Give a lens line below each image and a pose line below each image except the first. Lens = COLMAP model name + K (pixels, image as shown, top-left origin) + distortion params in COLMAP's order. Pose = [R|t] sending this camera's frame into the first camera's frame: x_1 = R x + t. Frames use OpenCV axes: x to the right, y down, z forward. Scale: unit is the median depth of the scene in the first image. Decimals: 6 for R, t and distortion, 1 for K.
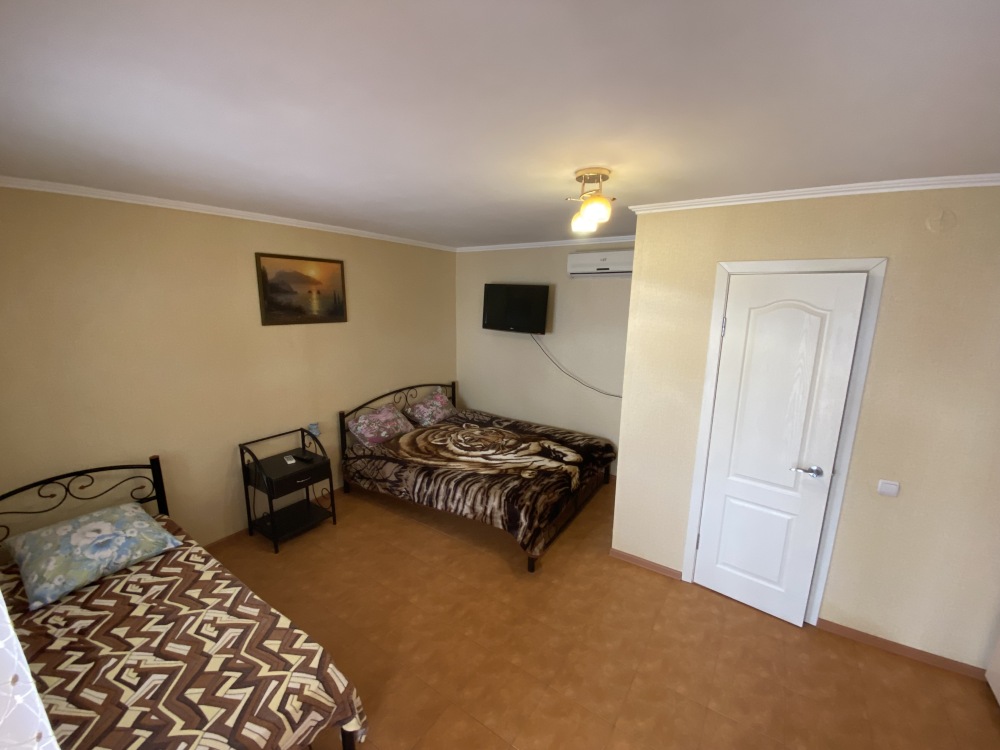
lens RADIAL K [[406.0, 0, 500.0], [0, 406.0, 375.0], [0, 0, 1]] dist [0.028028, -0.024236]
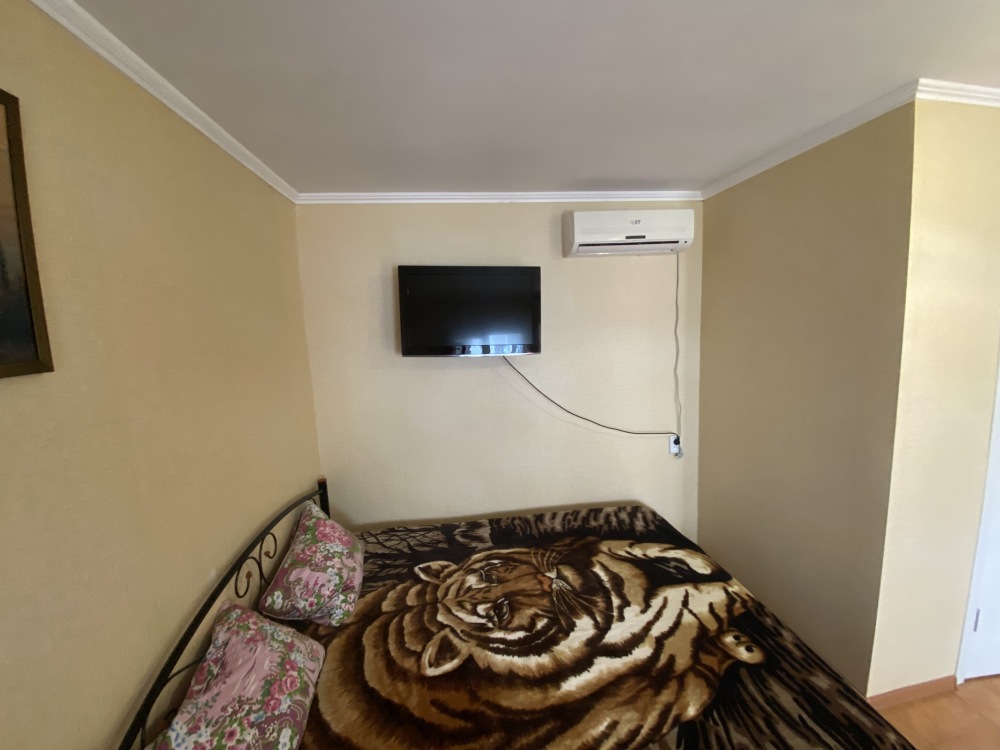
lens RADIAL K [[406.0, 0, 500.0], [0, 406.0, 375.0], [0, 0, 1]] dist [0.028028, -0.024236]
pose [[0.759051, -0.129536, 0.638014, -0.316516], [0.177707, 0.984015, -0.011635, -0.079290], [-0.626308, 0.122211, 0.769937, 0.648669]]
